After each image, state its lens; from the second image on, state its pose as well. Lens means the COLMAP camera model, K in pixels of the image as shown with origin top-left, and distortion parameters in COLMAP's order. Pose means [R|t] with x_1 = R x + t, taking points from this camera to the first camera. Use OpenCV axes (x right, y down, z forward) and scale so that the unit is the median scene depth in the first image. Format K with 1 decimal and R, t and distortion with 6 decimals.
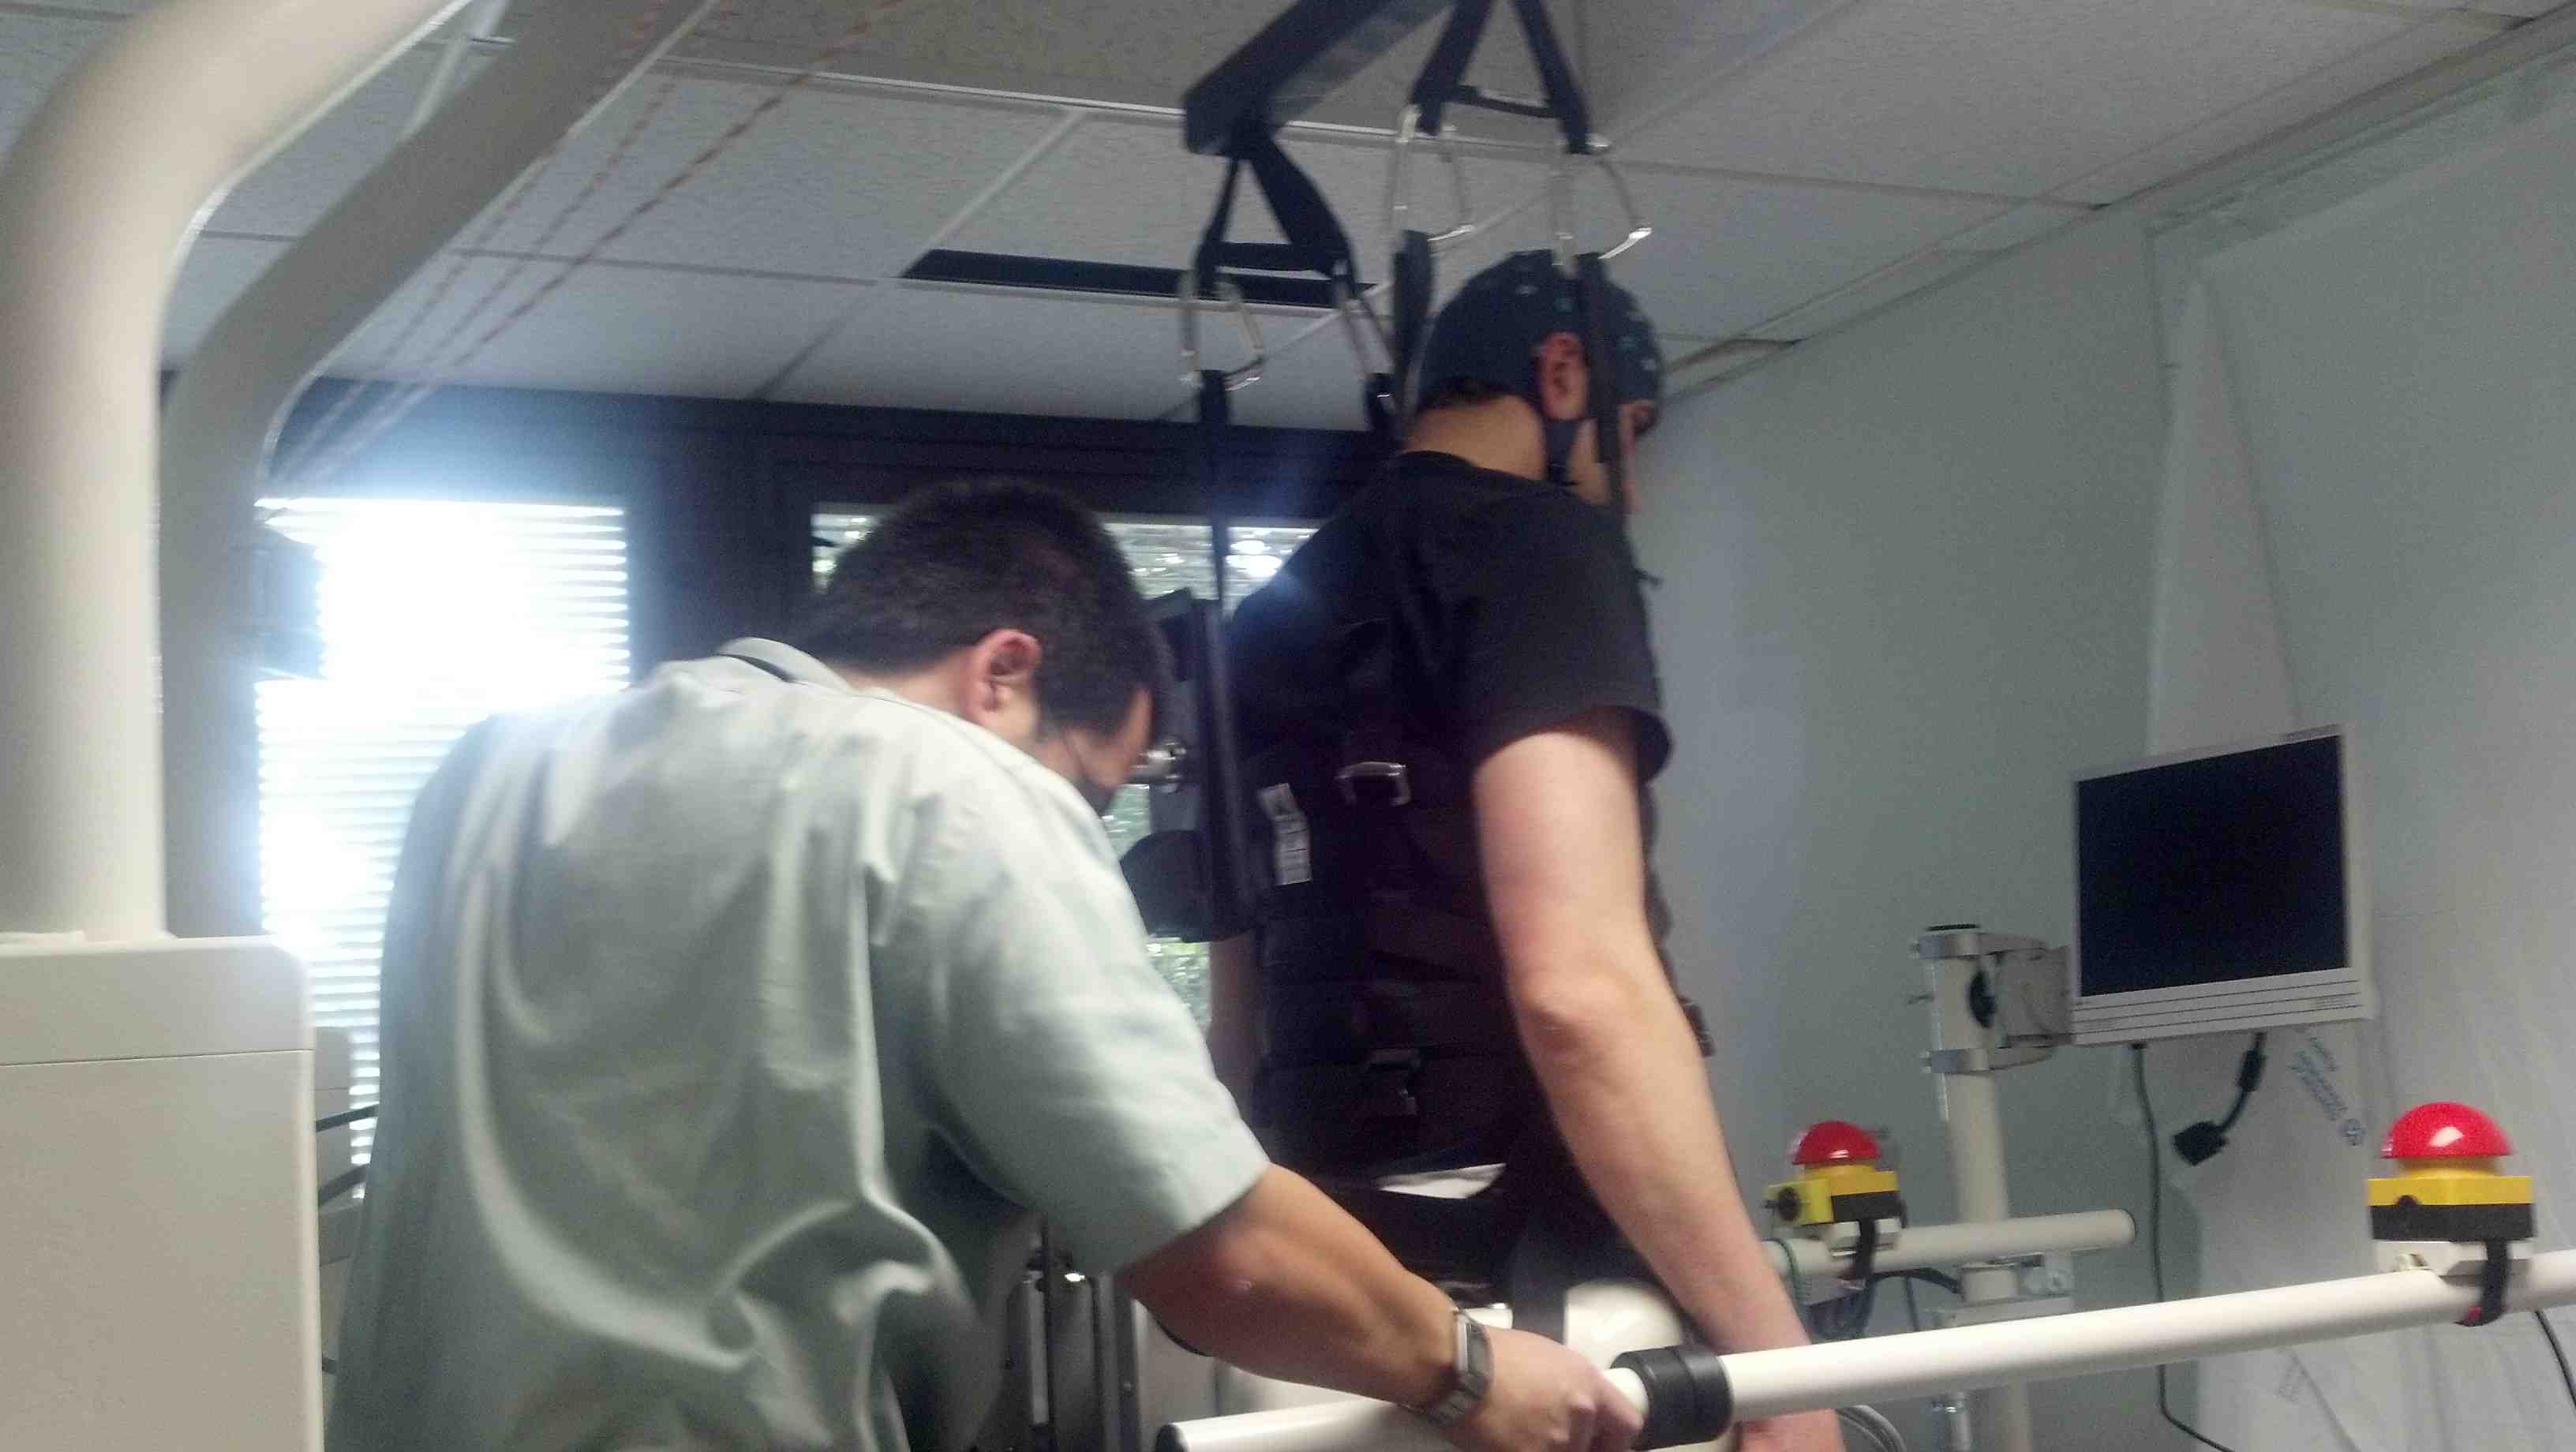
lens RADIAL K [[2798.4, 0, 1236.7], [0, 2798.4, 712.7], [0, 0, 1]] dist [0.219492, -0.638130]
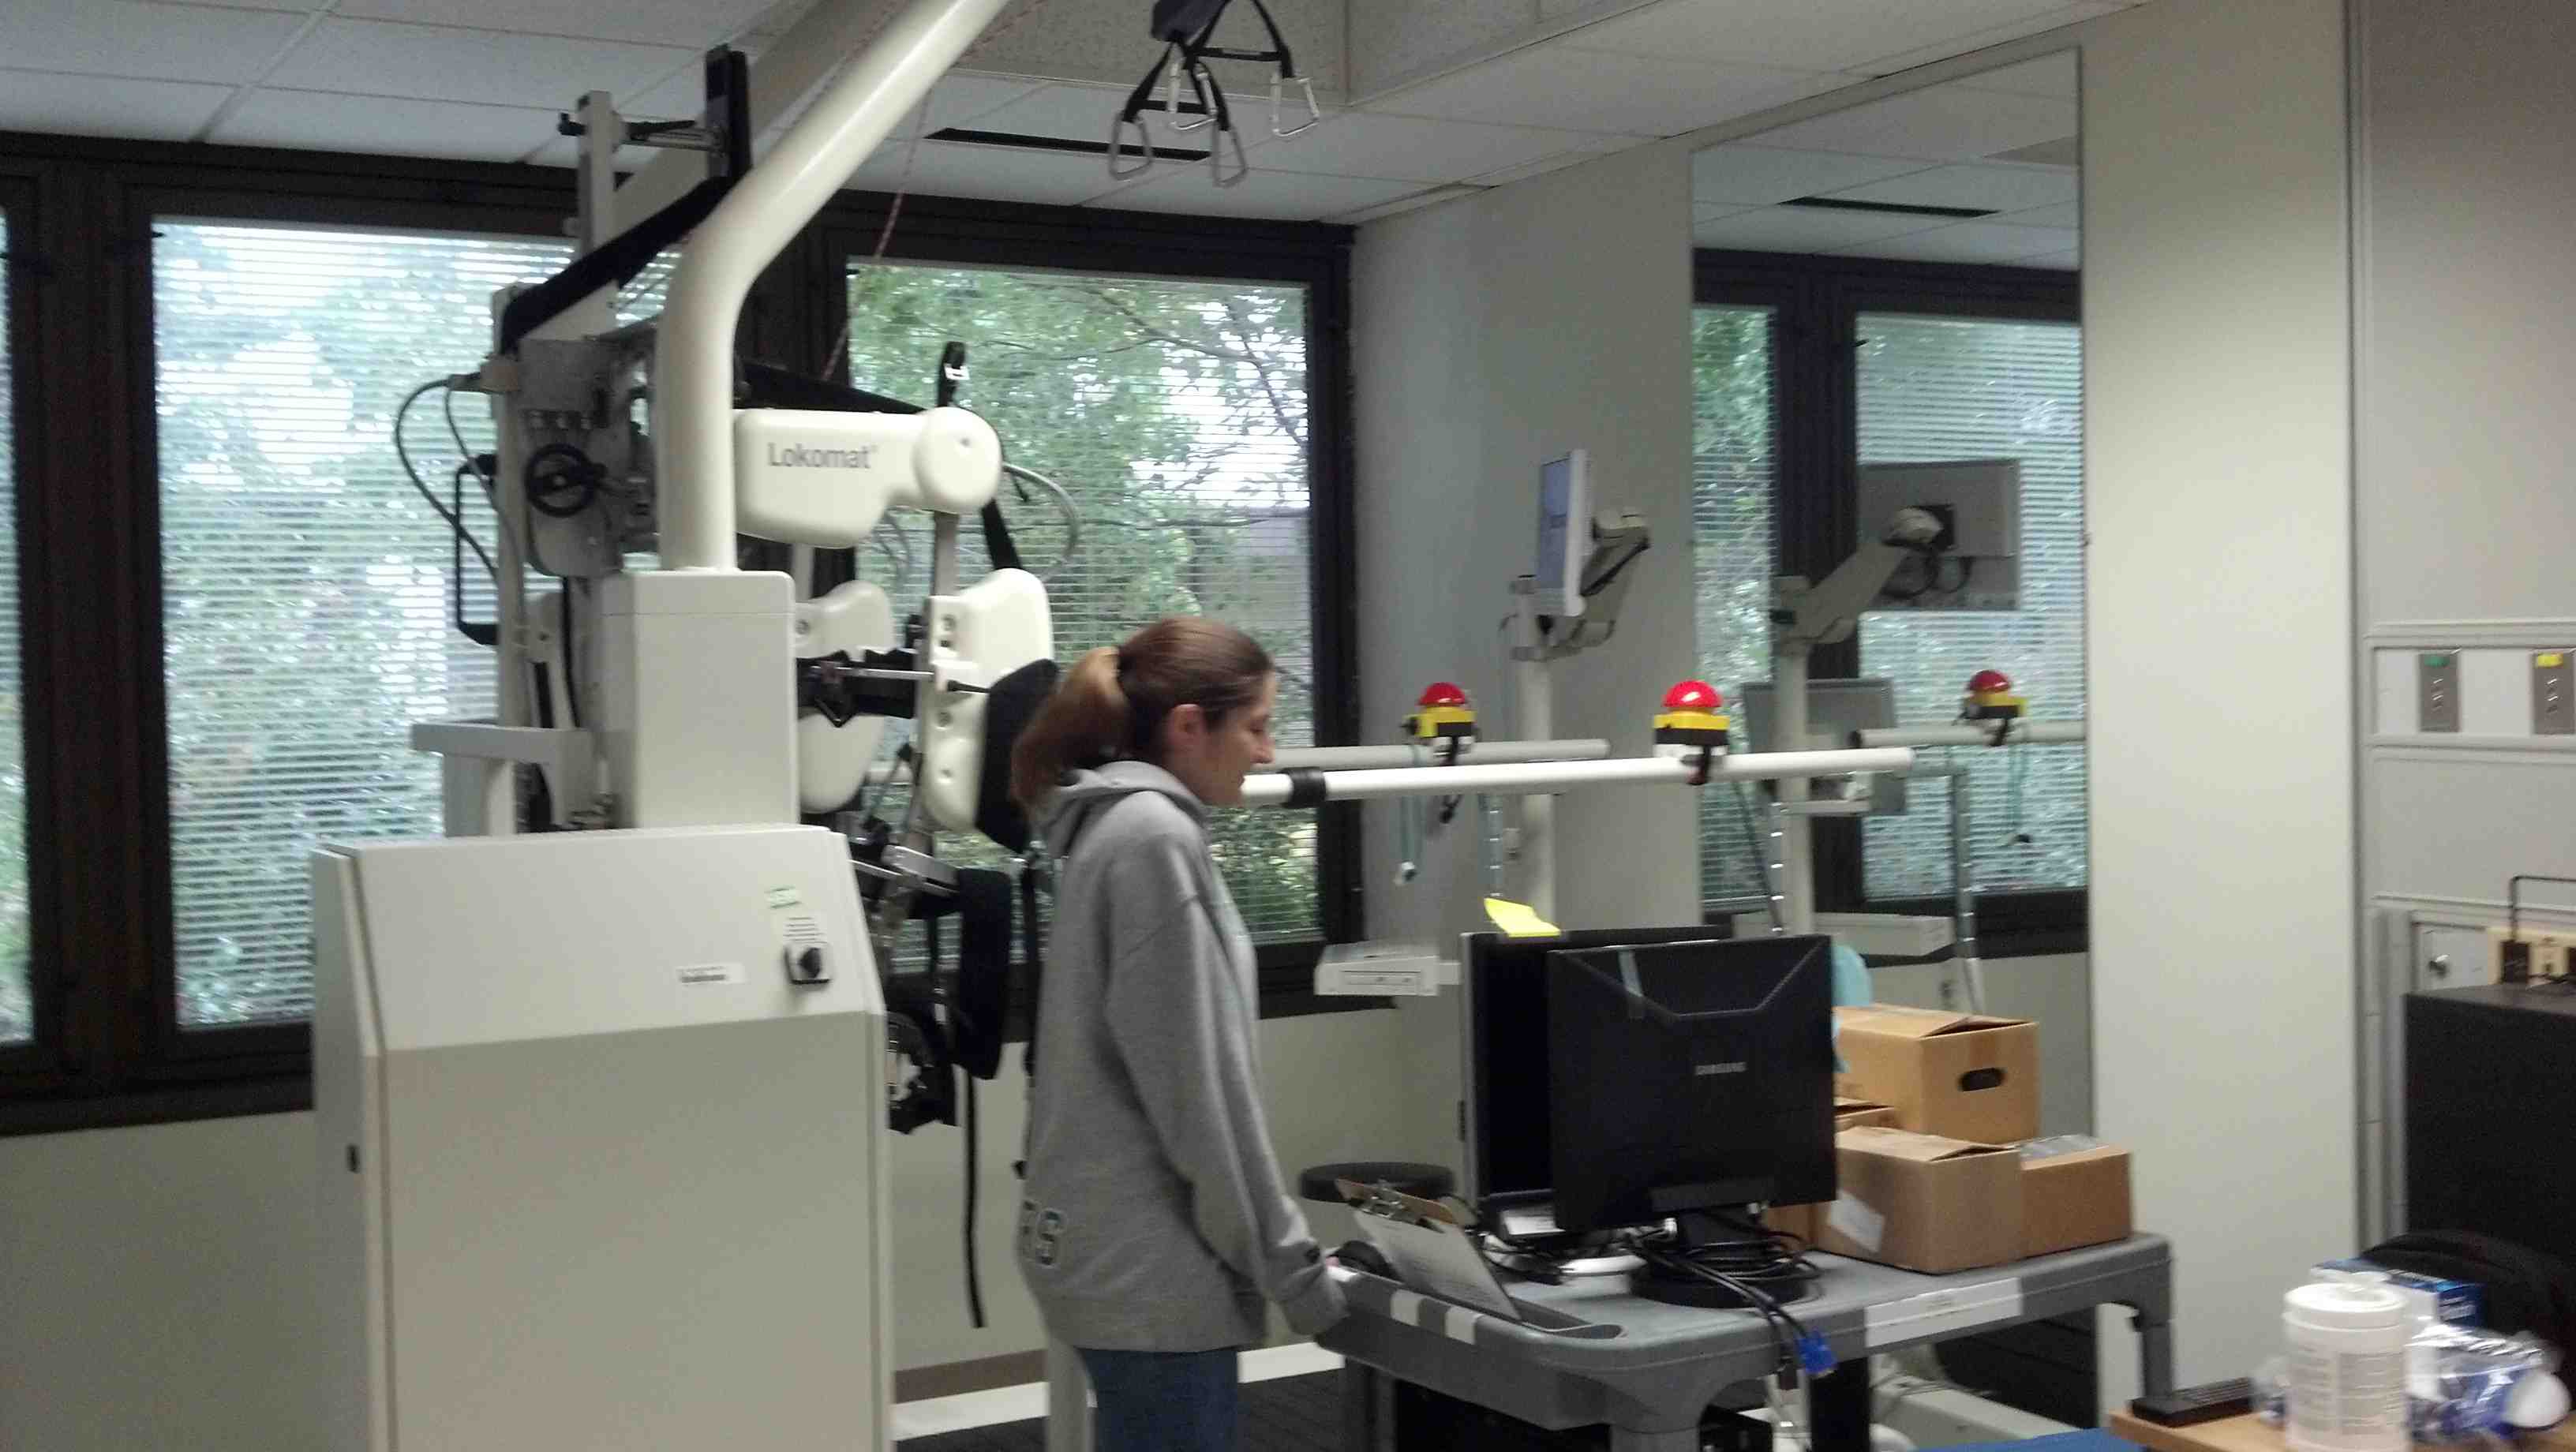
lens RADIAL K [[2775.0, 0, 1247.2], [0, 2775.0, 725.6], [0, 0, 1]] dist [0.185684, -0.633435]
pose [[0.997004, 0.049434, 0.059495, -0.017050], [-0.058003, 0.986648, 0.152190, -0.091345], [-0.051177, -0.155185, 0.986559, -0.748461]]
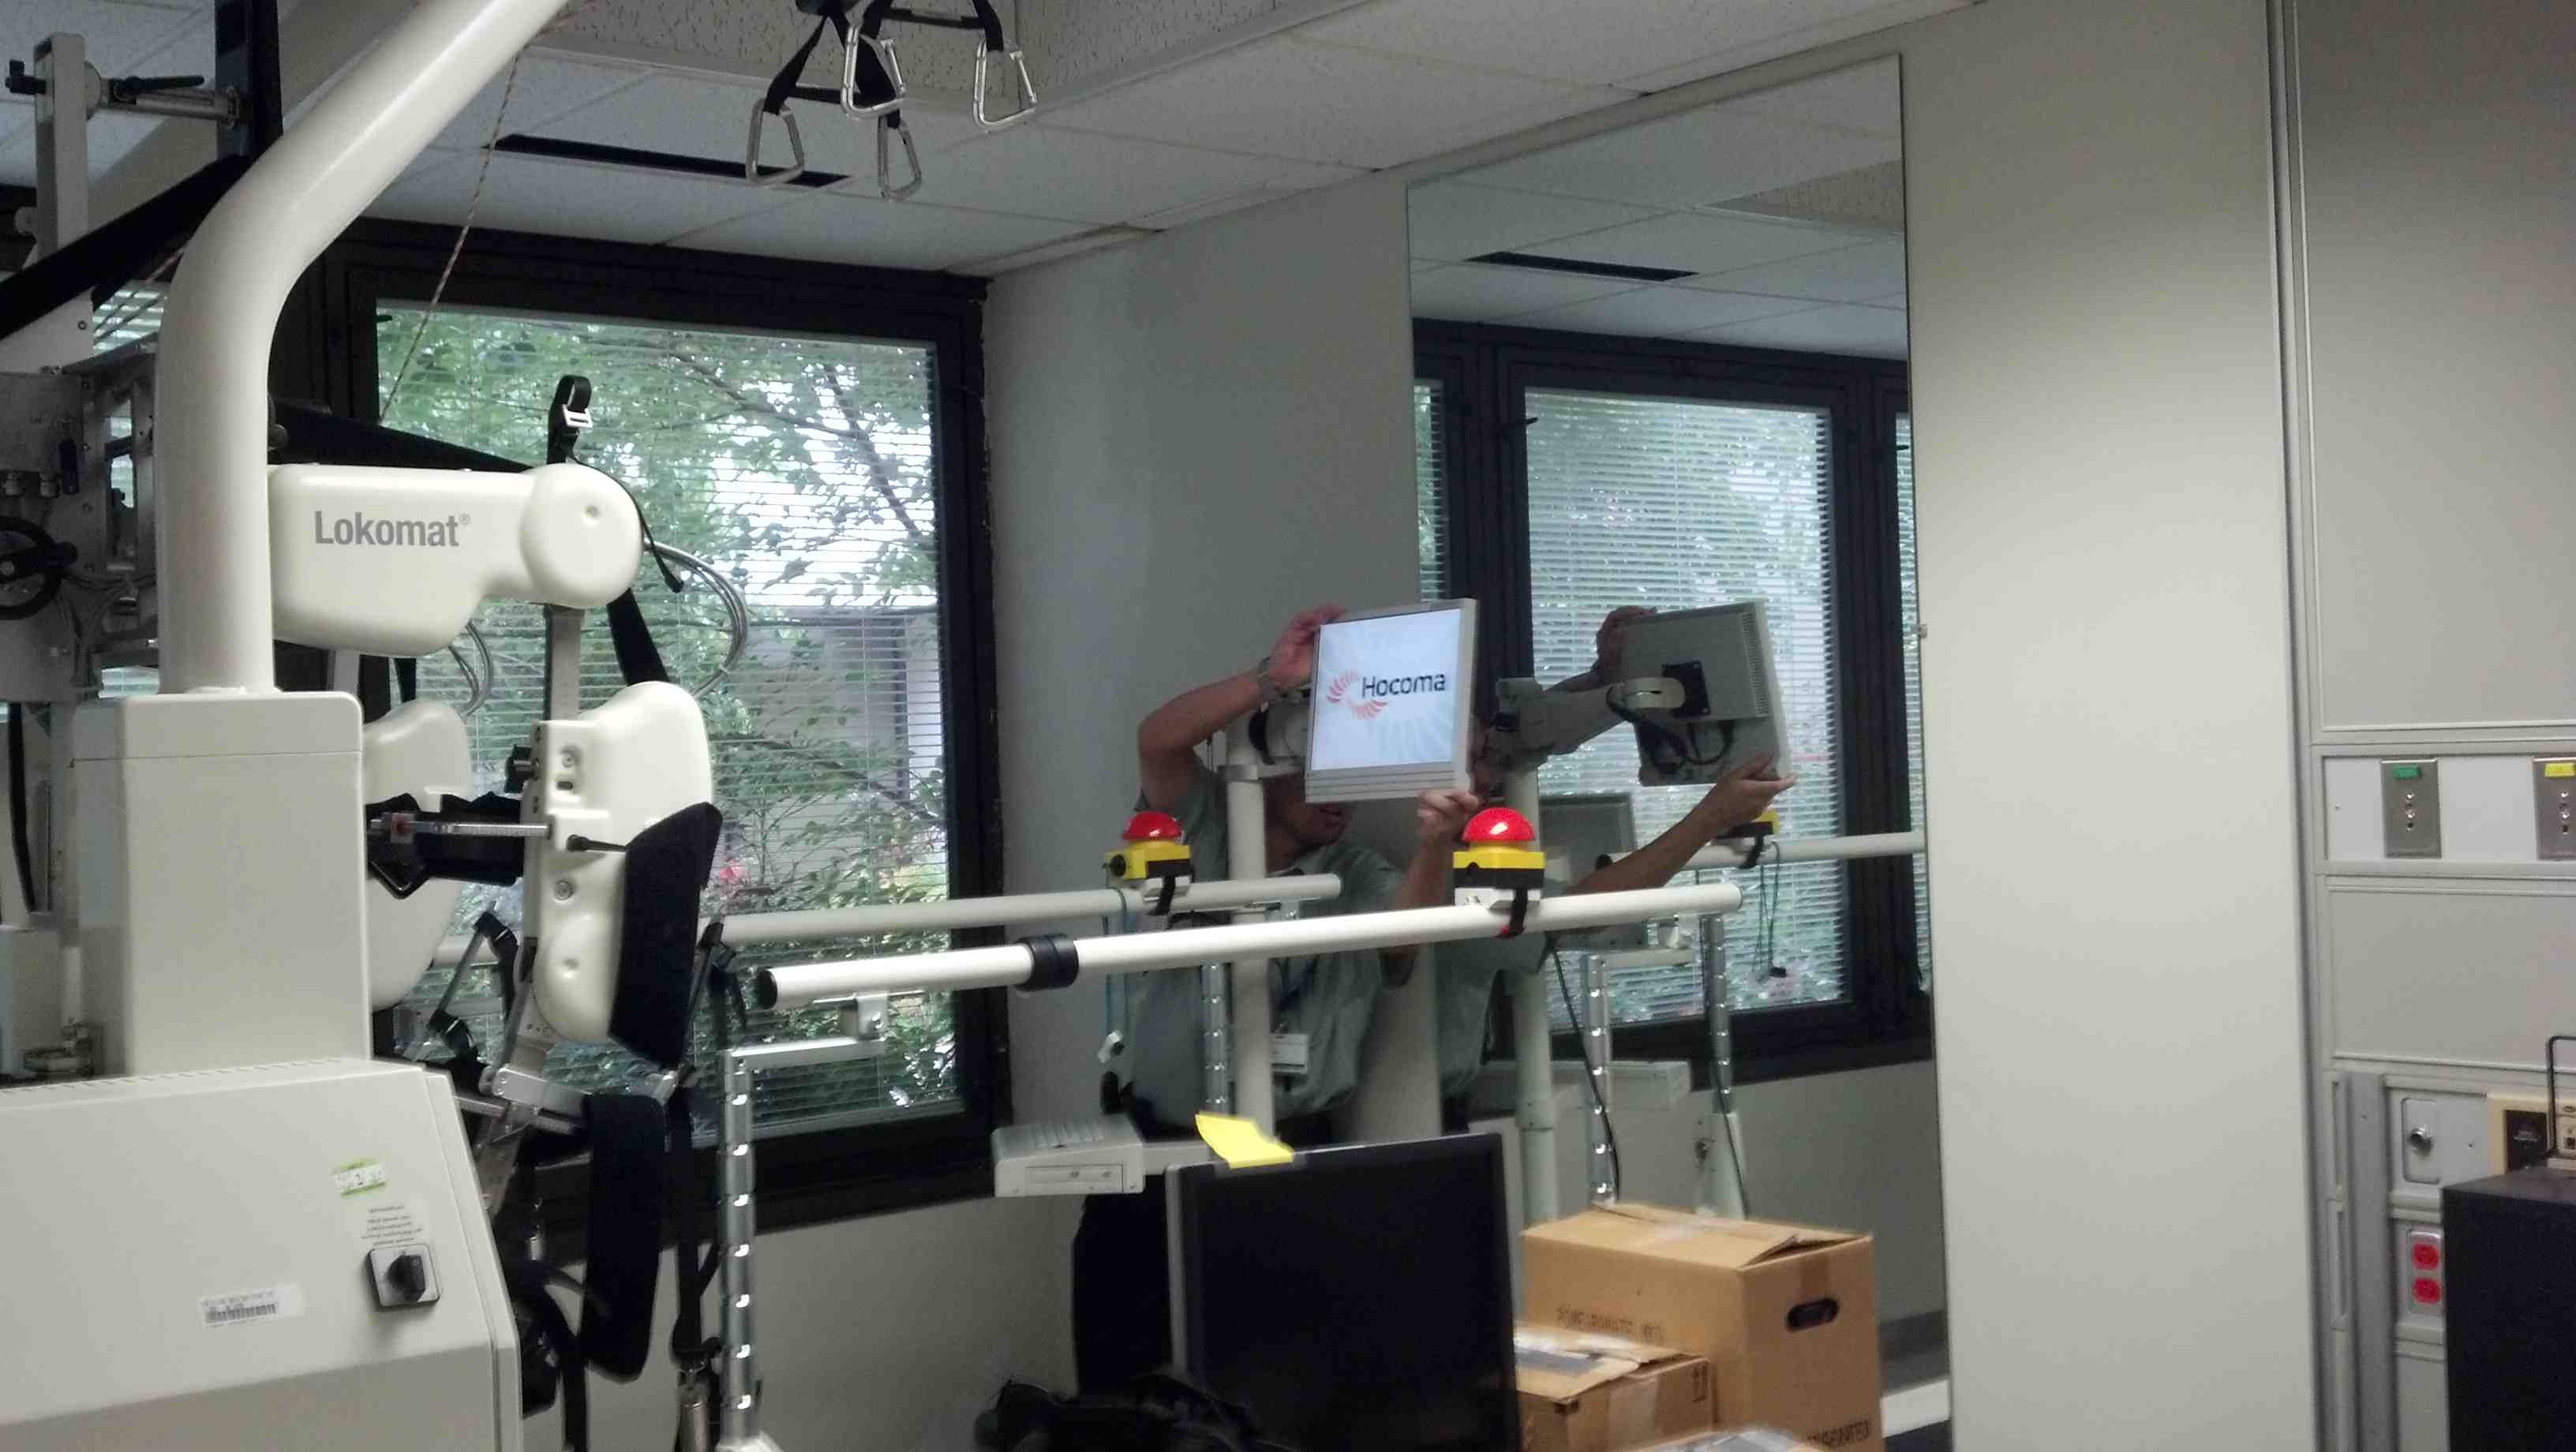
lens RADIAL K [[2775.0, 0, 1247.2], [0, 2775.0, 725.6], [0, 0, 1]] dist [0.185684, -0.633435]
pose [[0.972145, 0.036021, 0.231595, -0.080178], [-0.061916, 0.992486, 0.105533, -0.057730], [-0.226054, -0.116933, 0.967071, -0.417664]]
